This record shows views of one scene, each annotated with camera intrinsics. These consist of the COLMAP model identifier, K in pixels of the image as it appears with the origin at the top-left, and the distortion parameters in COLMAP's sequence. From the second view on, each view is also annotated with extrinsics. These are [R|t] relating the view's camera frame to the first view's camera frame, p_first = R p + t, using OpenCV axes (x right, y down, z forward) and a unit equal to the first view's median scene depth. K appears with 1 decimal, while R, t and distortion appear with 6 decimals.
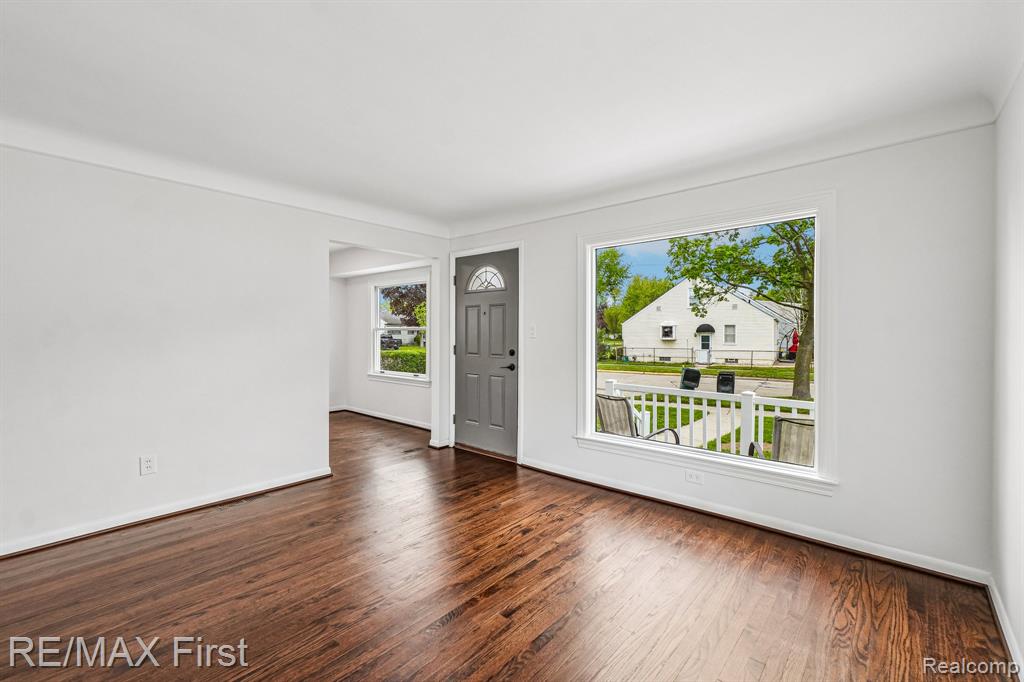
lens RADIAL K [[444.6, 0, 516.2], [0, 444.6, 334.5], [0, 0, 1]] dist [0.003392, 0.000541]
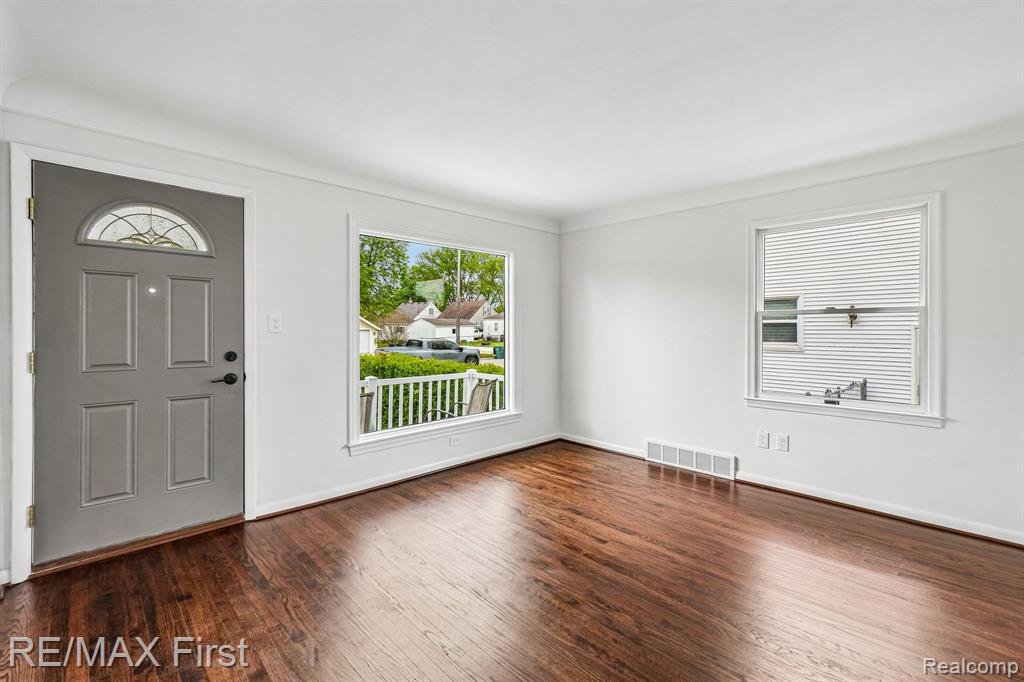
lens RADIAL K [[444.4, 0, 522.3], [0, 444.4, 329.2], [0, 0, 1]] dist [-0.000425, 0.000220]
pose [[0.070595, -0.003986, 0.997497, -0.773023], [-0.001936, 0.999990, 0.004133, -0.002927], [-0.997503, -0.002222, 0.070586, 0.658836]]
